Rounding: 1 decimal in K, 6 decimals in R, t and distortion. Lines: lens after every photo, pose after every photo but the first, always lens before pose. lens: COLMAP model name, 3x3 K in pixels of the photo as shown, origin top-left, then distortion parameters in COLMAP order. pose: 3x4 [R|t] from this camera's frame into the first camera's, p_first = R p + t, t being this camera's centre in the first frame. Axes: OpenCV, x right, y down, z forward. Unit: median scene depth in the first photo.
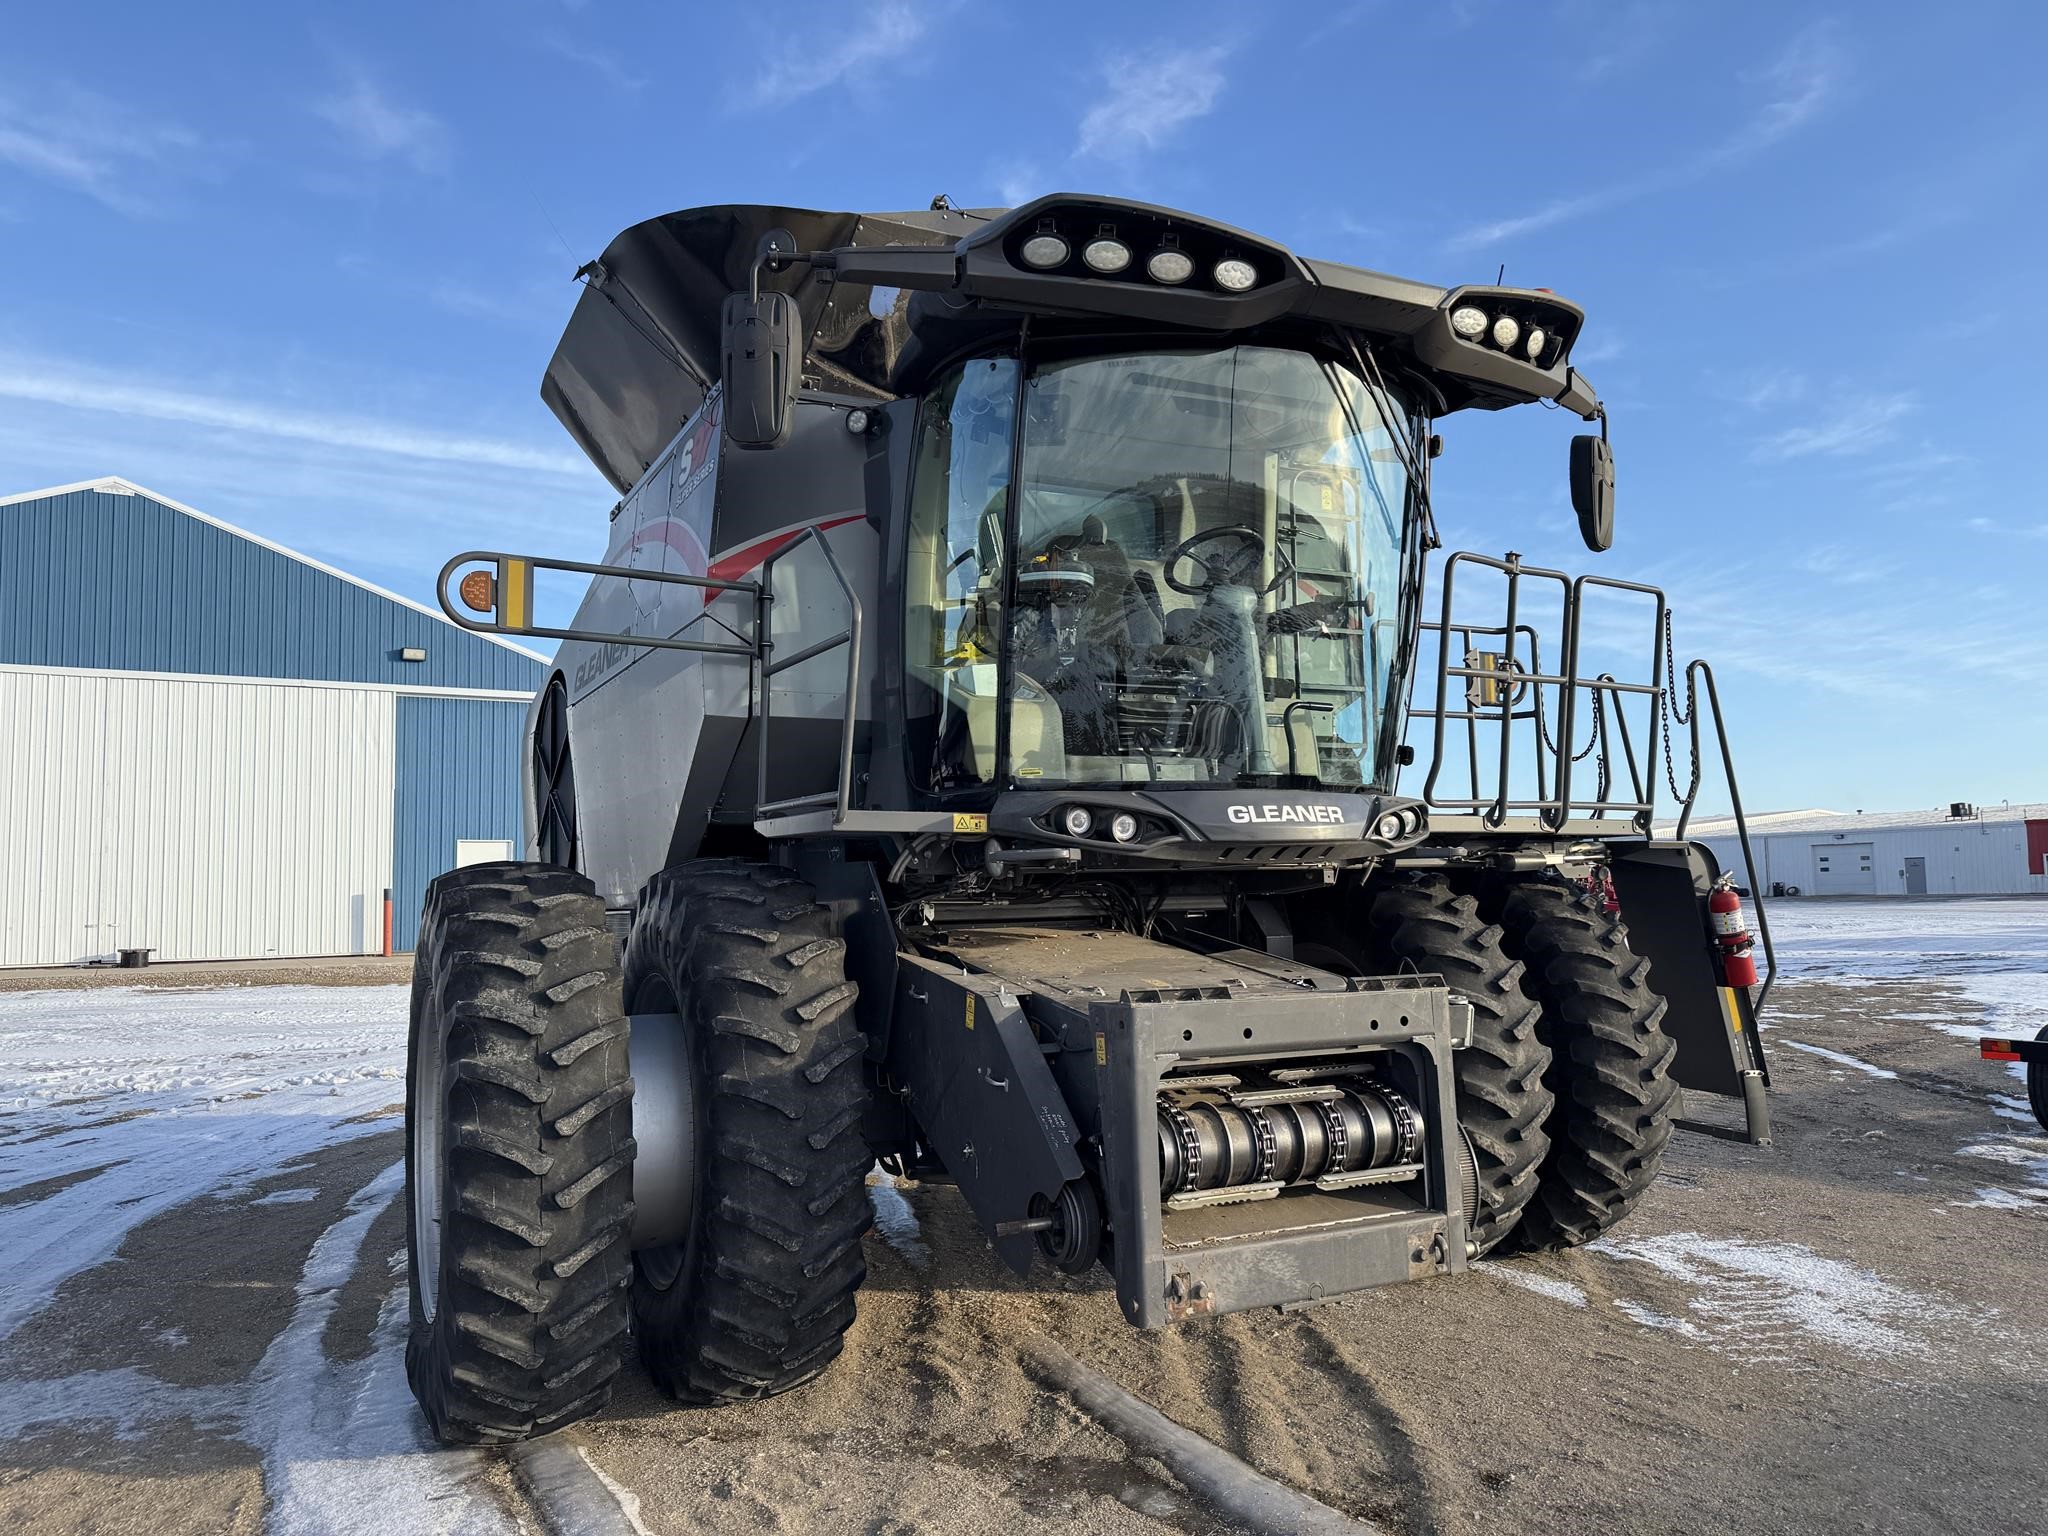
lens RADIAL K [[1443.7, 0, 1025.9], [0, 1443.7, 774.3], [0, 0, 1]] dist [0.031816, -0.034868]
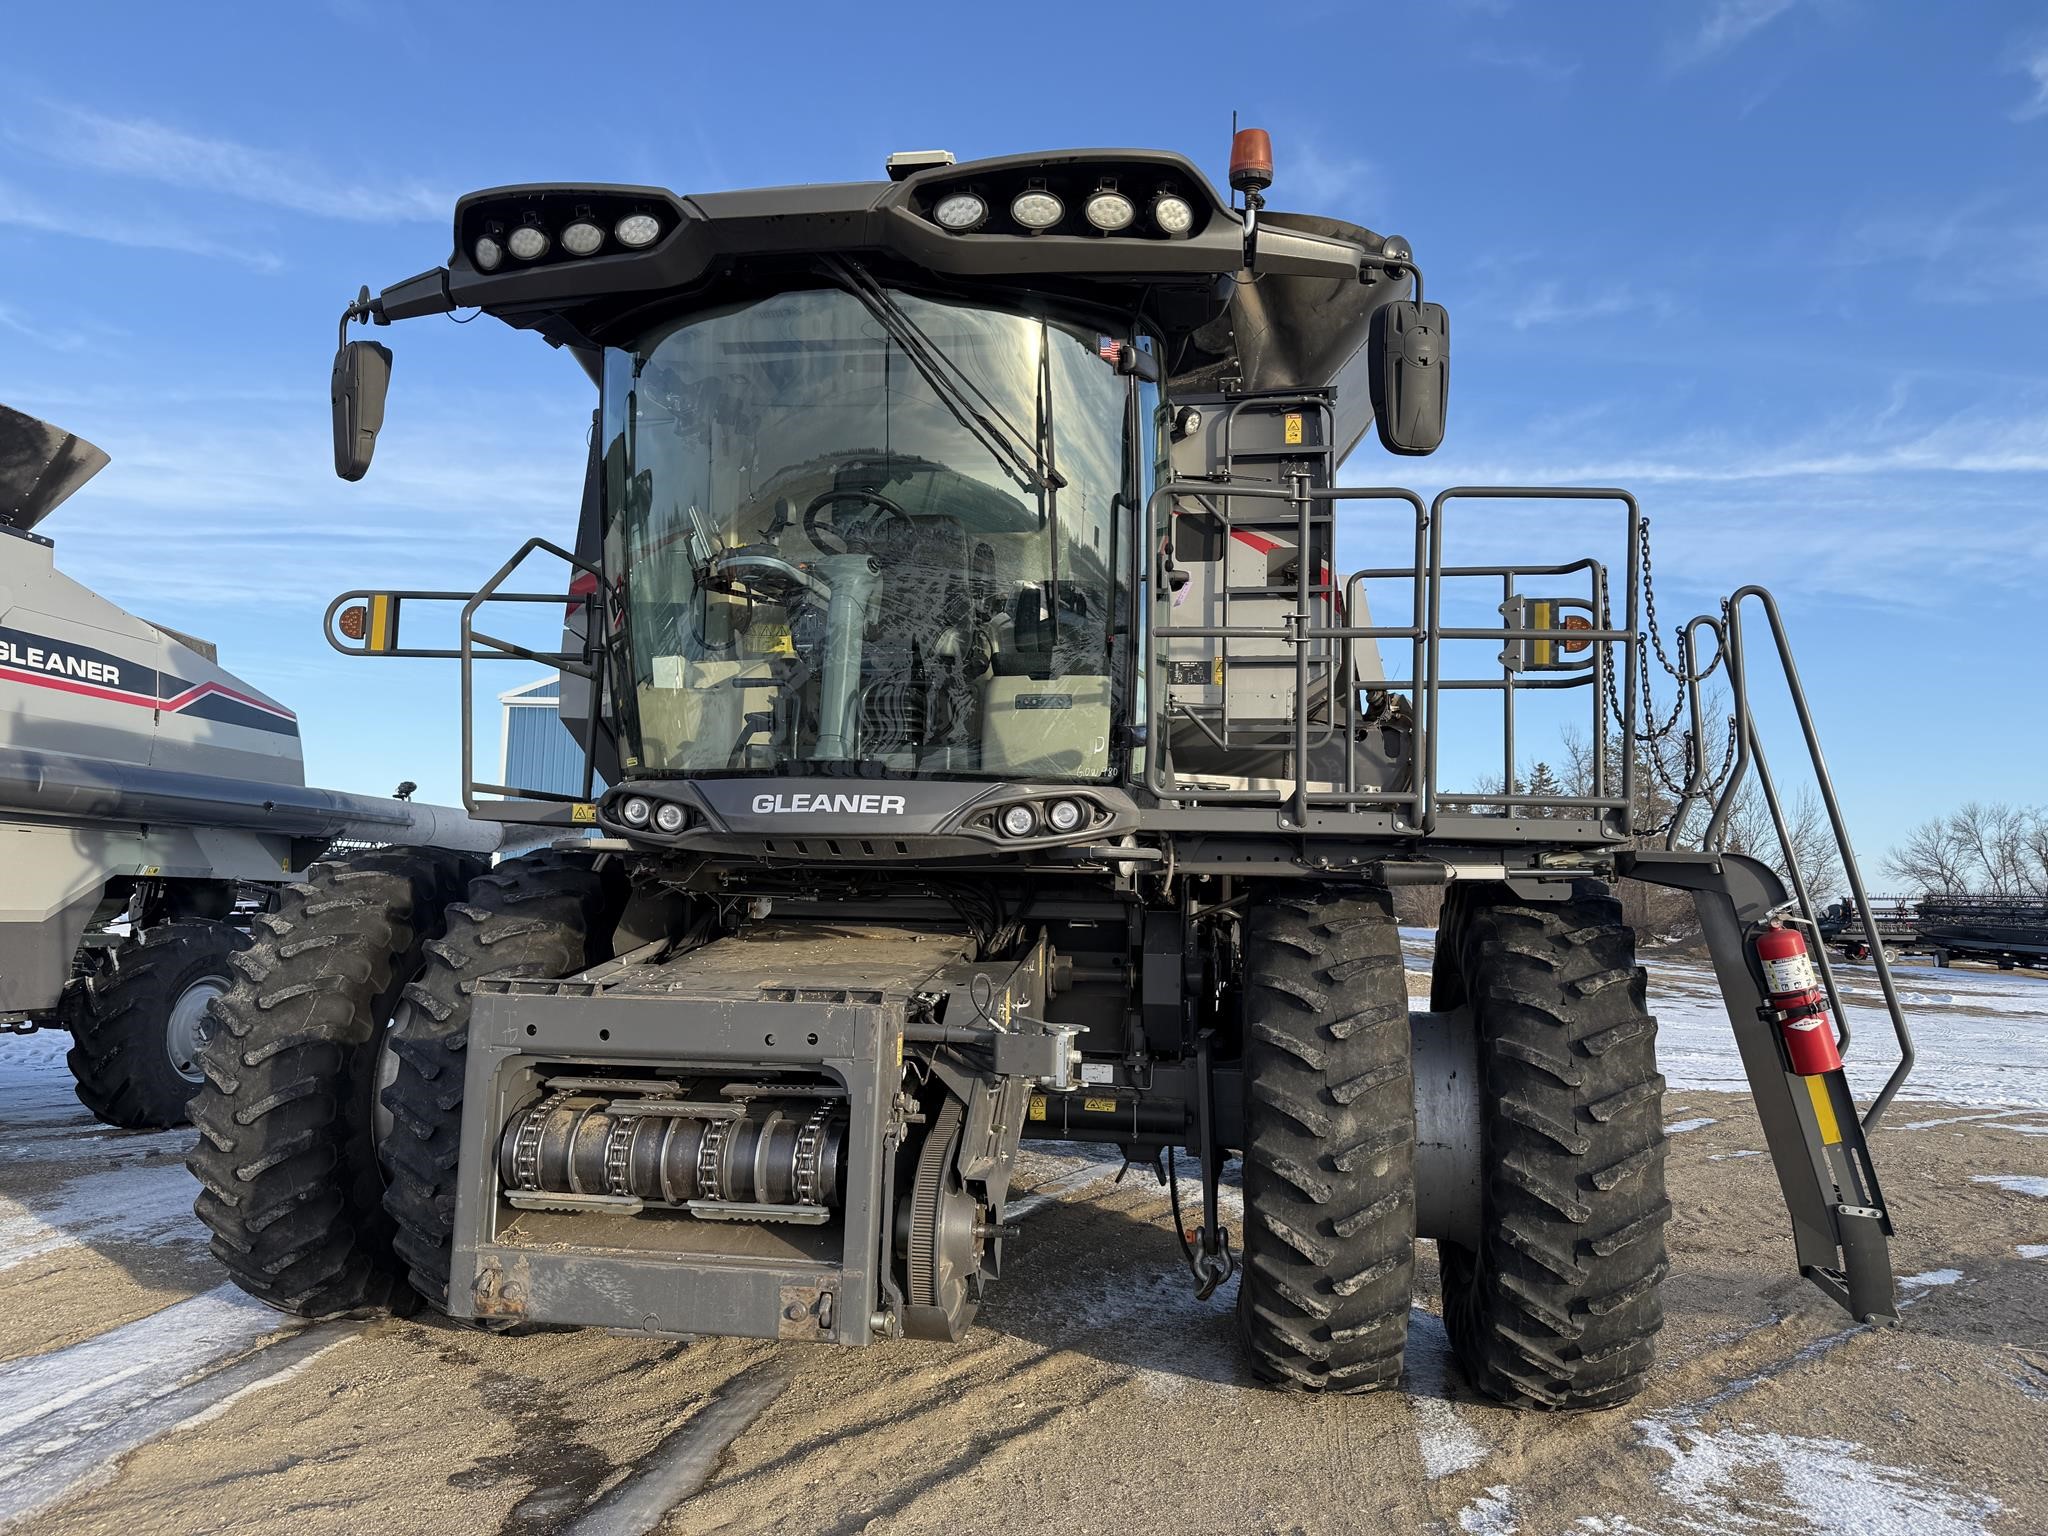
lens RADIAL K [[1443.7, 0, 1005.3], [0, 1443.7, 775.4], [0, 0, 1]] dist [0.031816, -0.034868]
pose [[0.805663, -0.011565, -0.592261, 0.786182], [0.007025, 0.999926, -0.009969, 0.018955], [0.592332, 0.003871, 0.805685, 0.334829]]
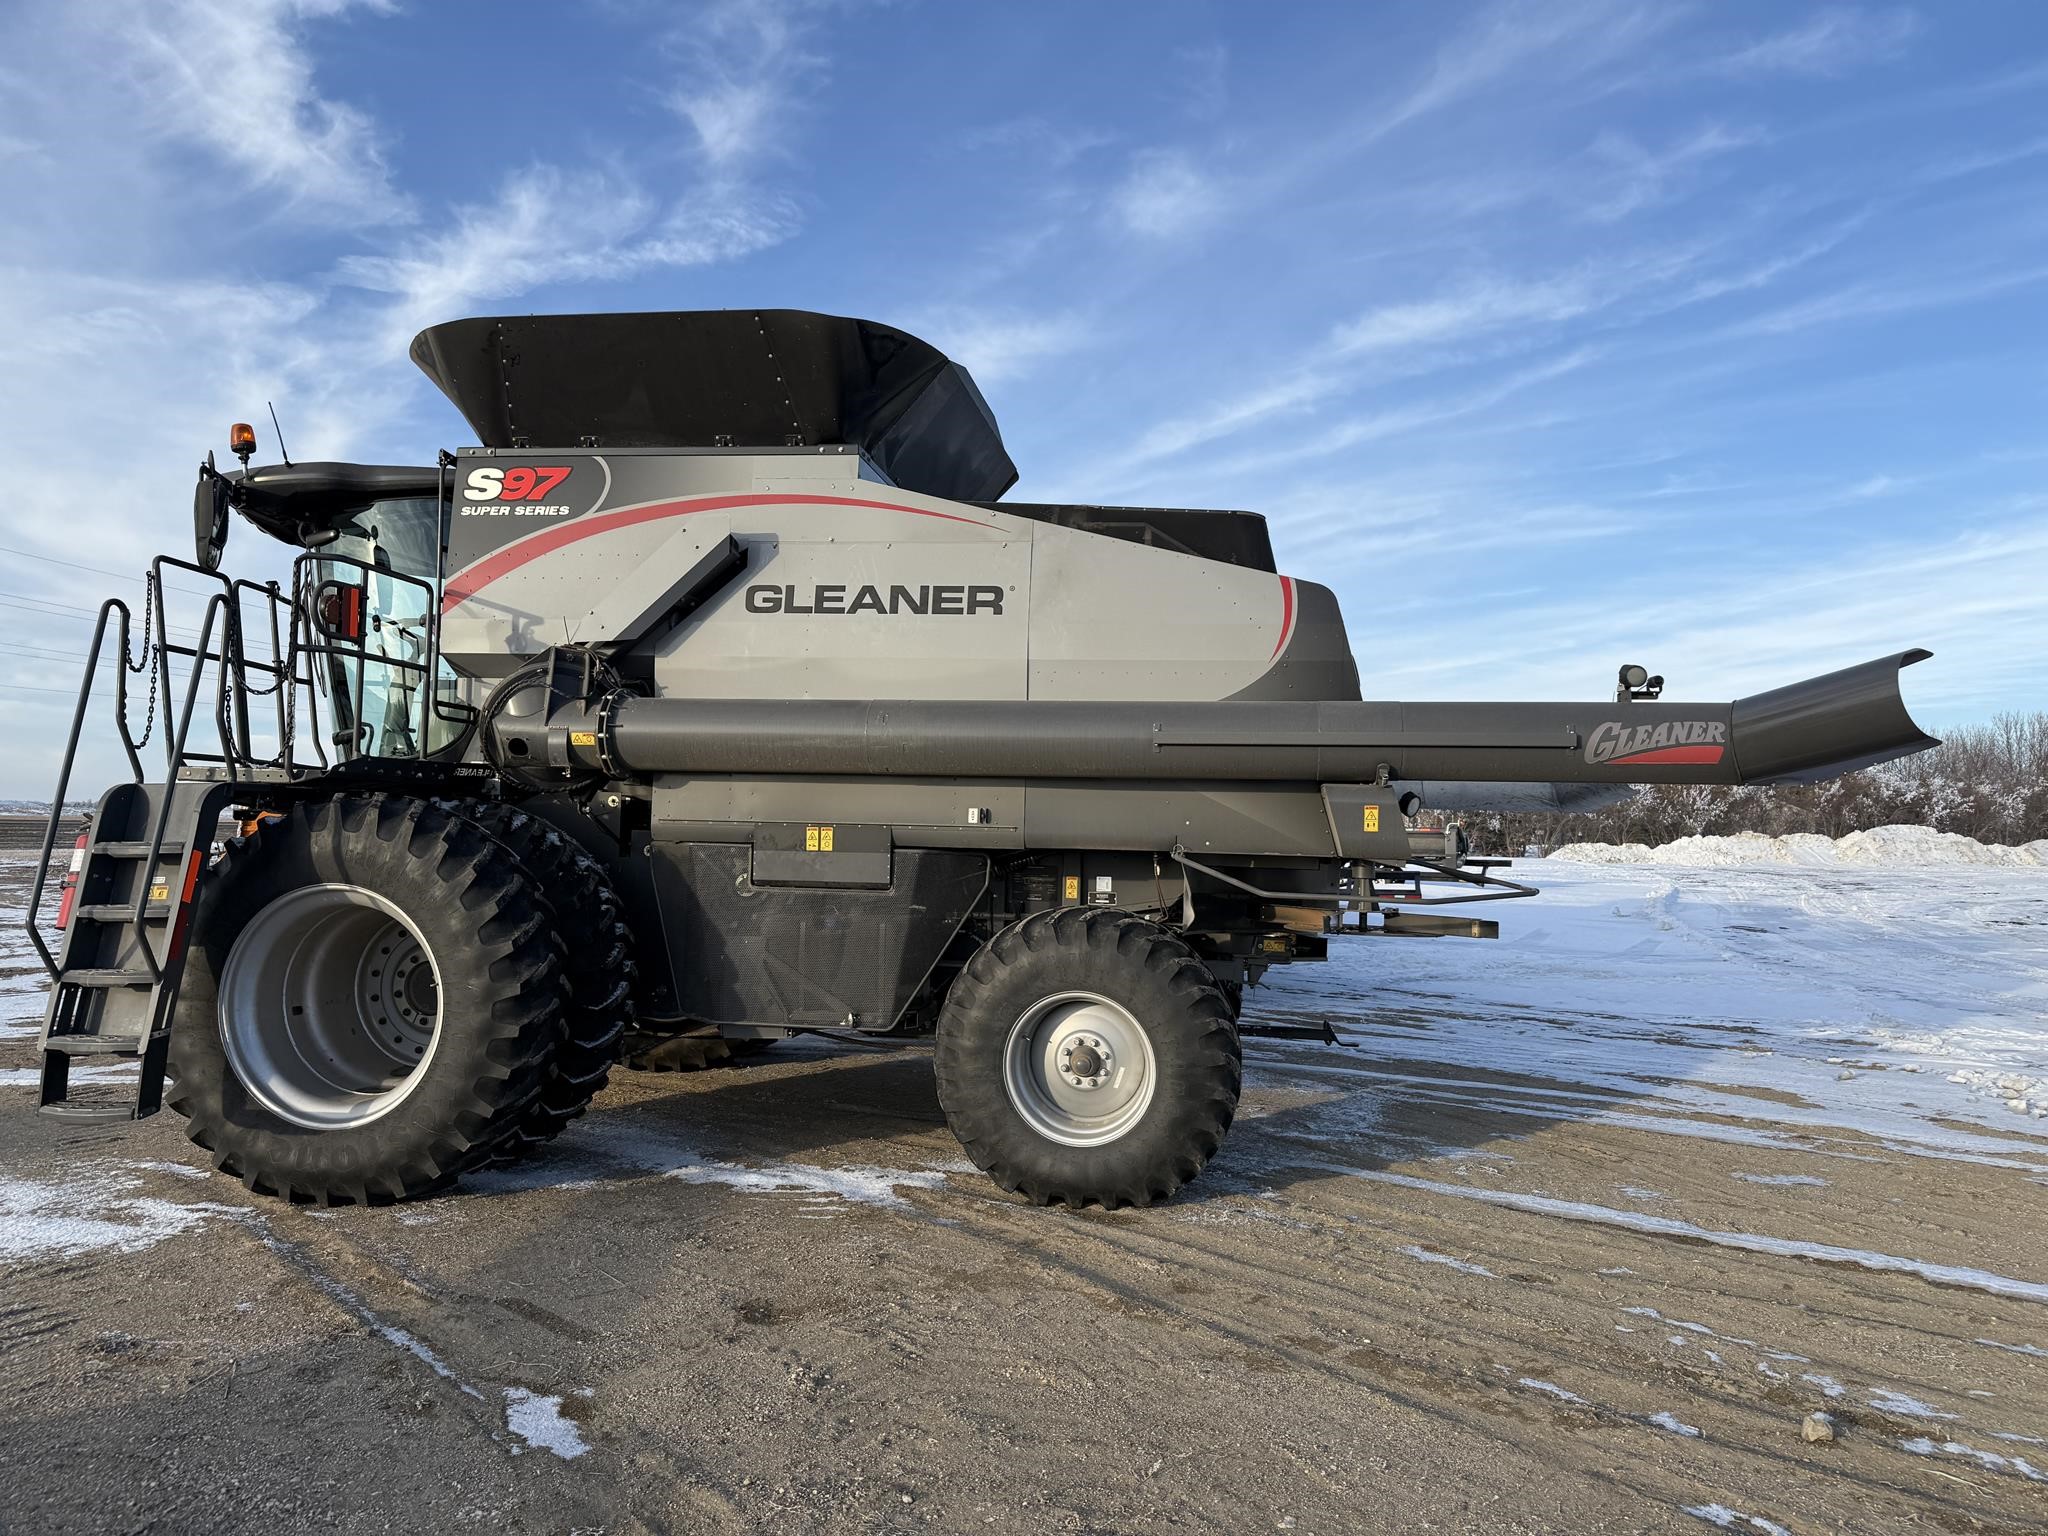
lens RADIAL K [[1443.7, 0, 1020.8], [0, 1443.7, 794.5], [0, 0, 1]] dist [0.031816, -0.034868]
pose [[-0.589344, -0.009621, -0.807825, 1.202616], [0.054863, 0.997144, -0.051901, 0.185257], [0.806017, -0.074908, -0.587133, 2.773118]]
